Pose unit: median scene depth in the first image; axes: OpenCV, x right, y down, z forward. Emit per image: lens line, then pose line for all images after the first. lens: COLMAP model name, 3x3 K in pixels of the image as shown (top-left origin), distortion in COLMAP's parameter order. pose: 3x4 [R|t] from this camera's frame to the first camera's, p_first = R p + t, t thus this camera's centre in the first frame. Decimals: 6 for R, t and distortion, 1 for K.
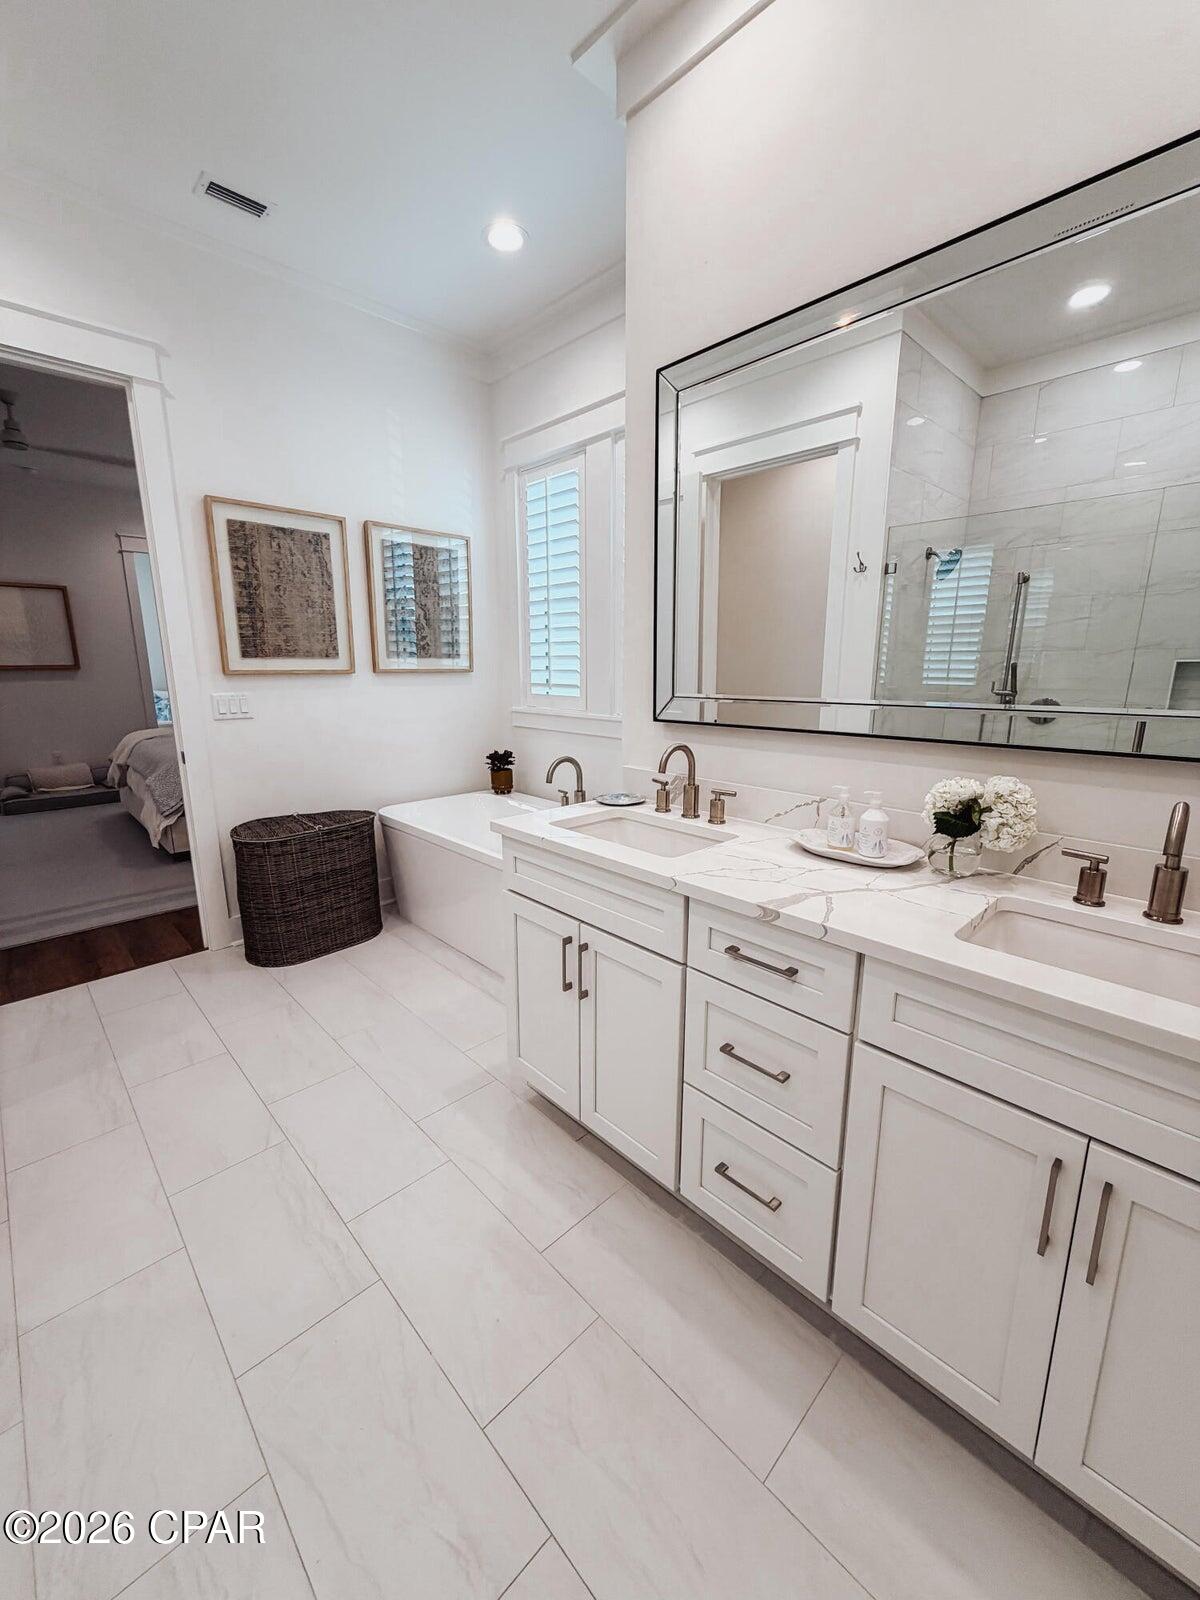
lens RADIAL K [[640.9, 0, 600.6], [0, 640.9, 795.5], [0, 0, 1]] dist [-0.000816, -0.000133]
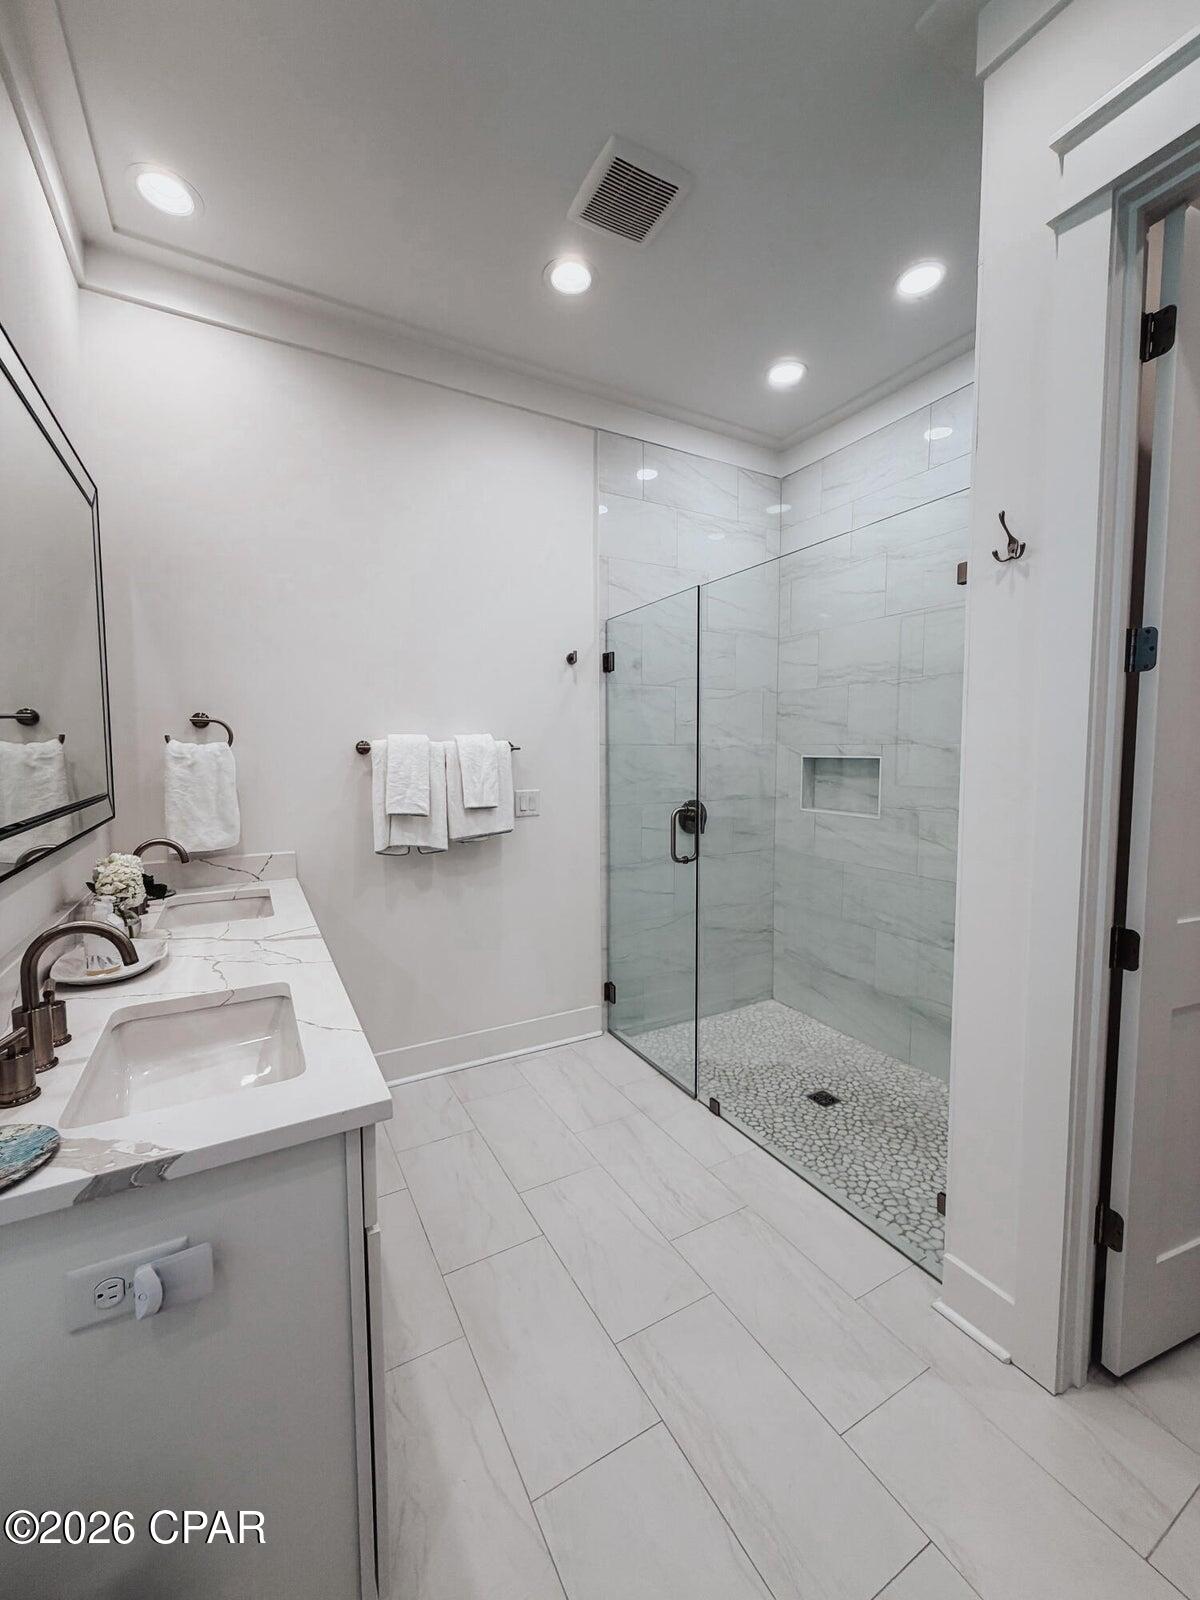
lens RADIAL K [[640.9, 0, 600.6], [0, 640.9, 795.5], [0, 0, 1]] dist [-0.000816, -0.000133]
pose [[-0.966329, -0.014300, 0.256912, -0.438241], [0.054896, 0.964010, 0.260138, -0.295172], [-0.251386, 0.265483, -0.930765, 1.324405]]
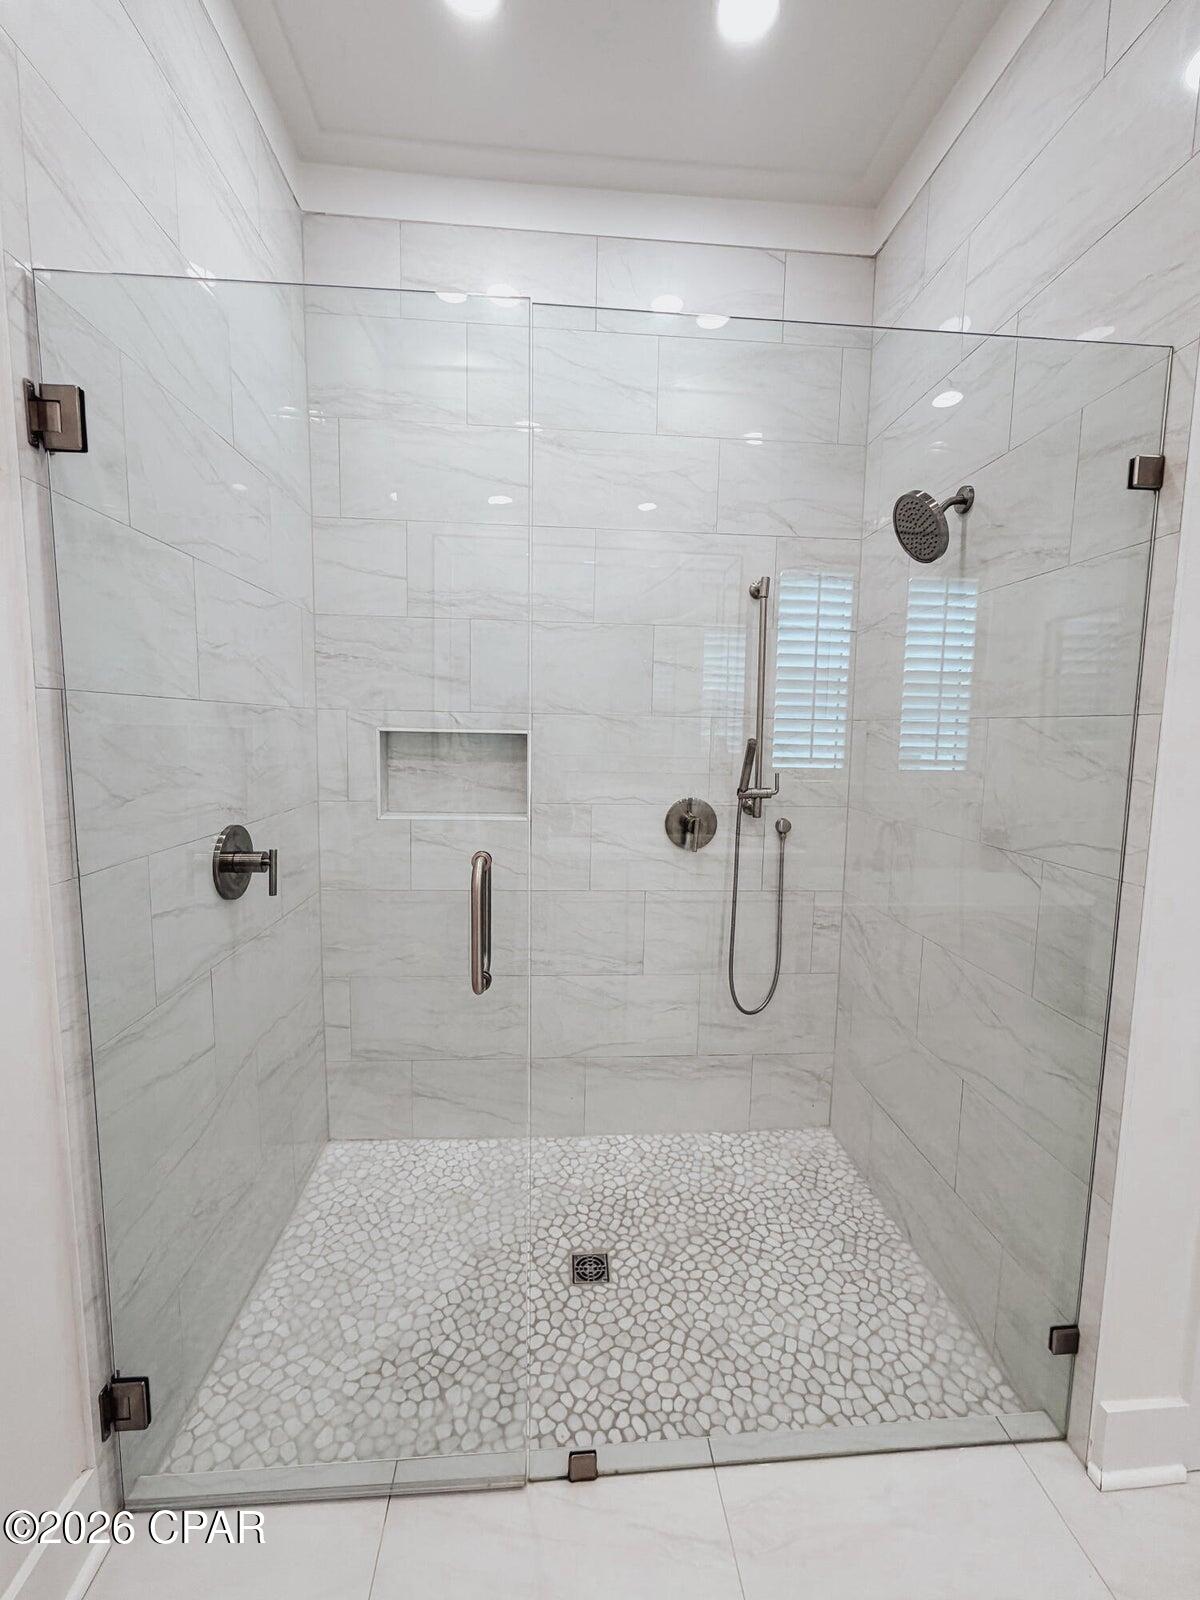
lens RADIAL K [[653.2, 0, 598.3], [0, 653.2, 796.1], [0, 0, 1]] dist [0.002229, -0.000224]
pose [[-0.639975, 0.069460, -0.765250, 0.111326], [-0.170019, 0.958421, 0.229179, -0.101042], [0.749350, 0.276776, -0.601556, 0.410151]]
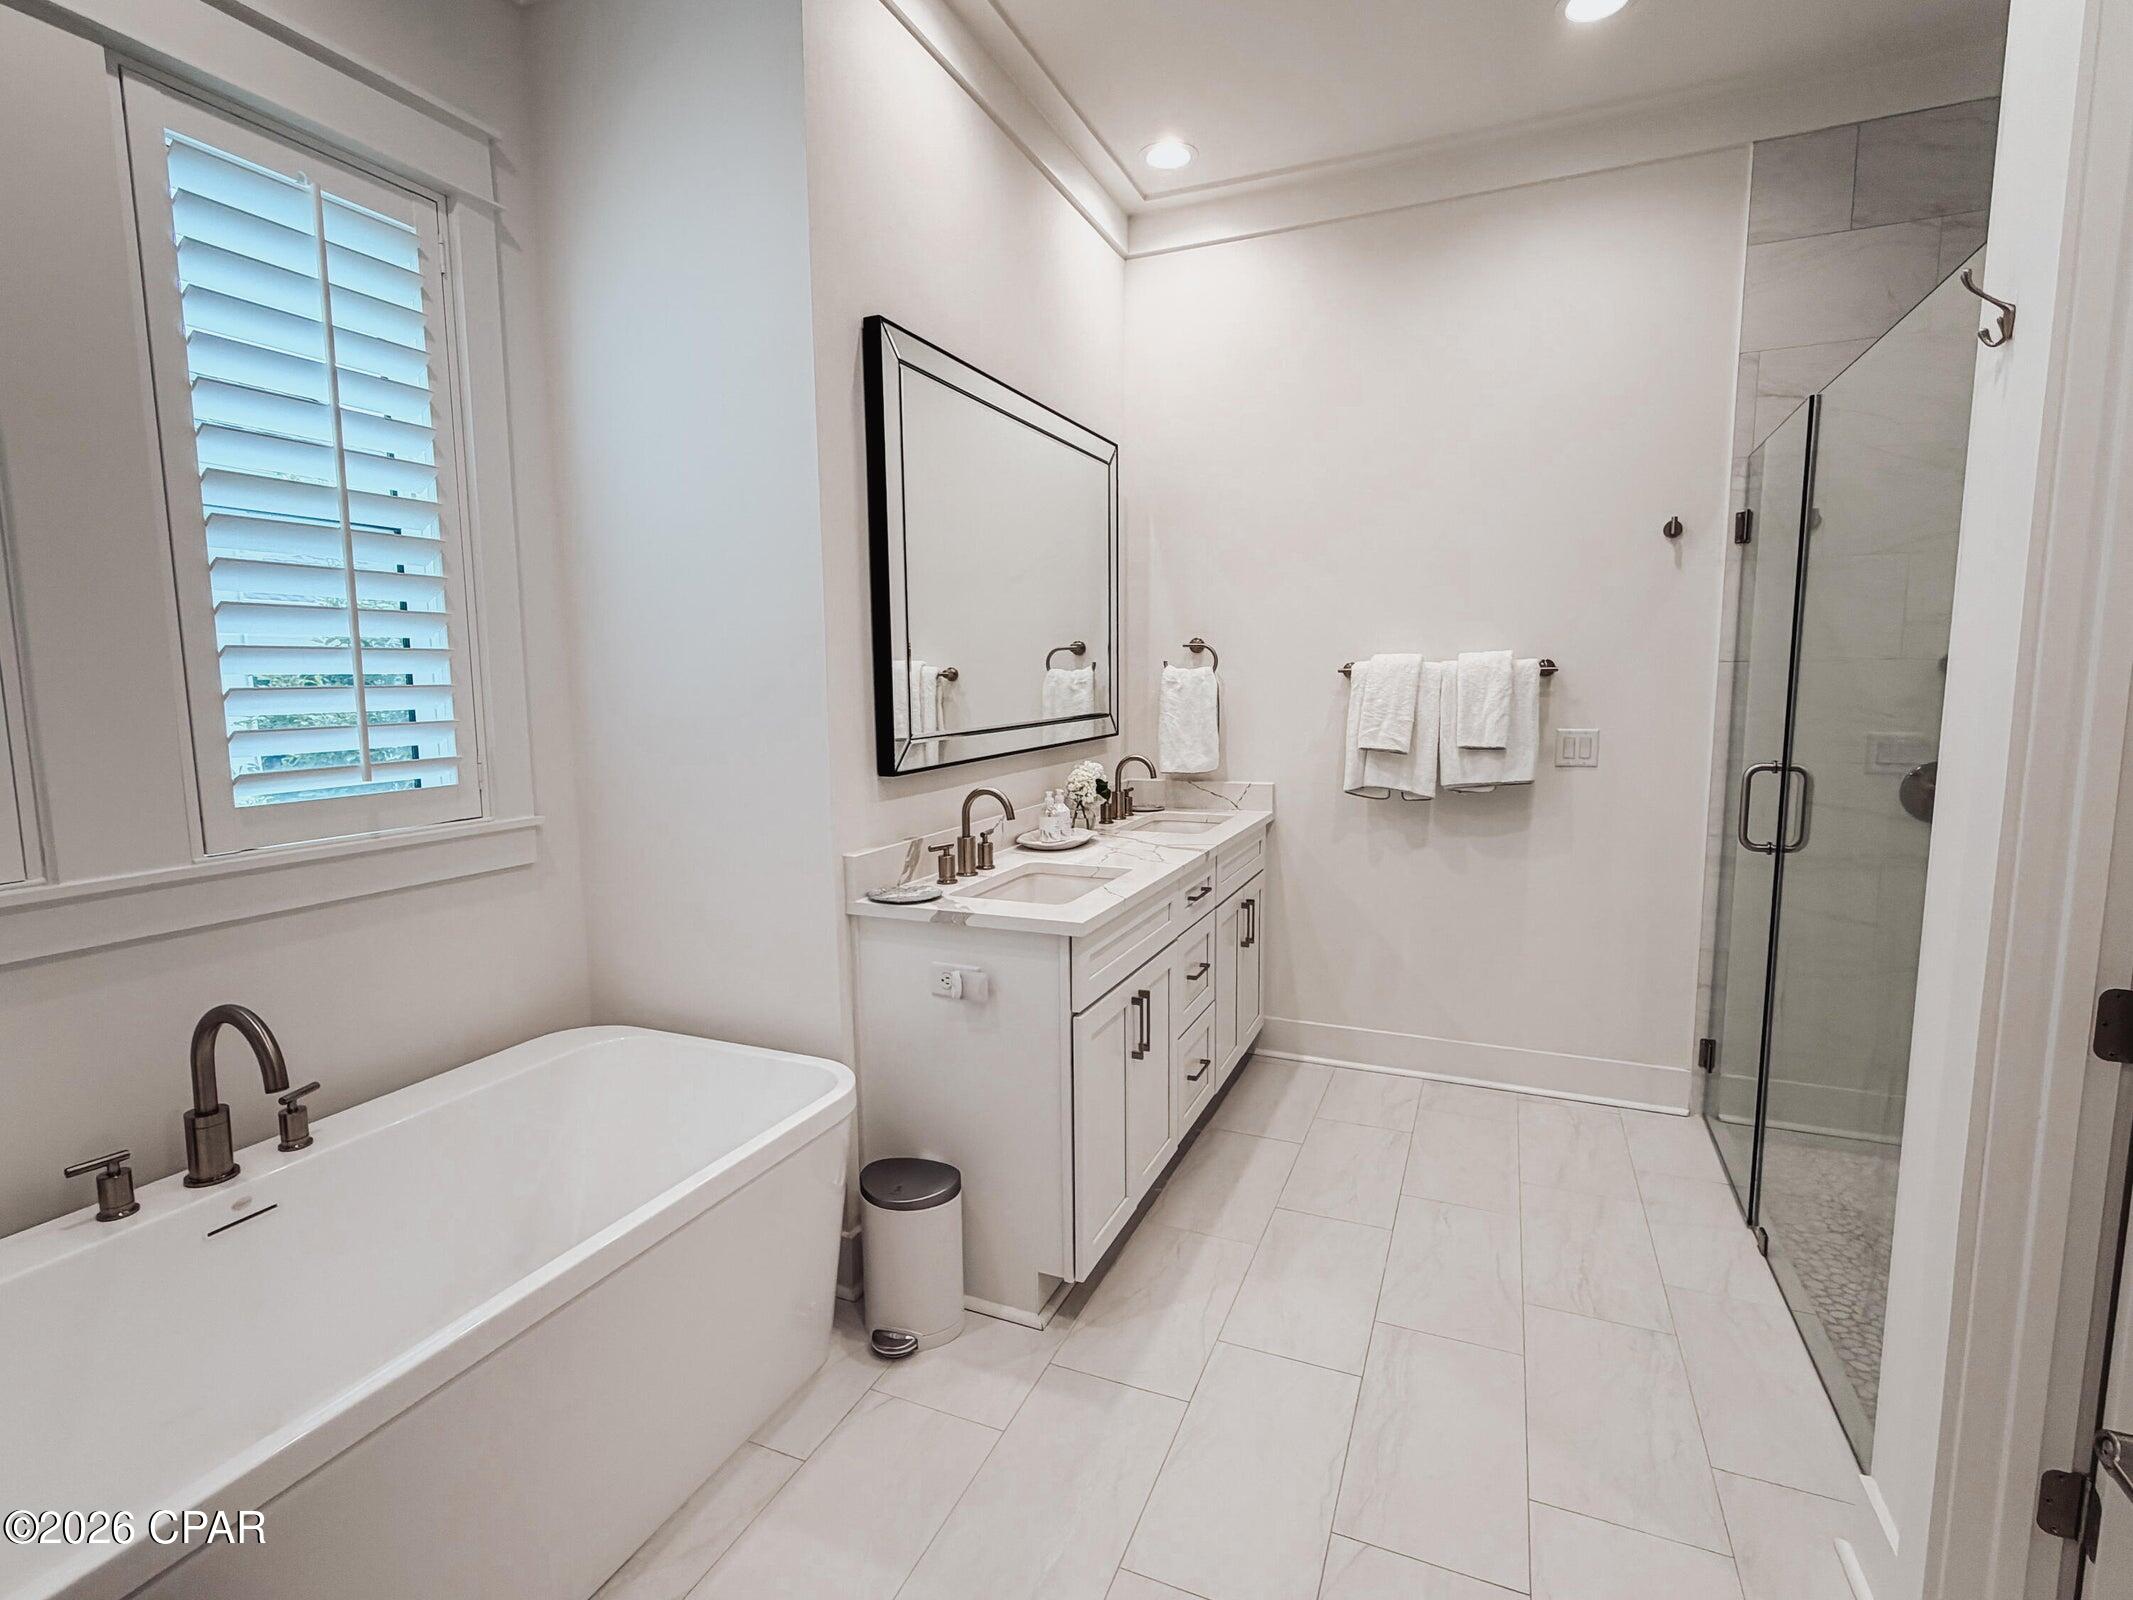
lens RADIAL K [[1004.4, 0, 1066.5], [0, 1004.4, 800.0], [0, 0, 1]] dist [-0.001454, 0.000022]
pose [[-0.385789, -0.105690, 0.916513, -1.118497], [0.192808, 0.962244, 0.192123, -0.292814], [-0.902215, 0.250830, -0.350846, 1.333142]]
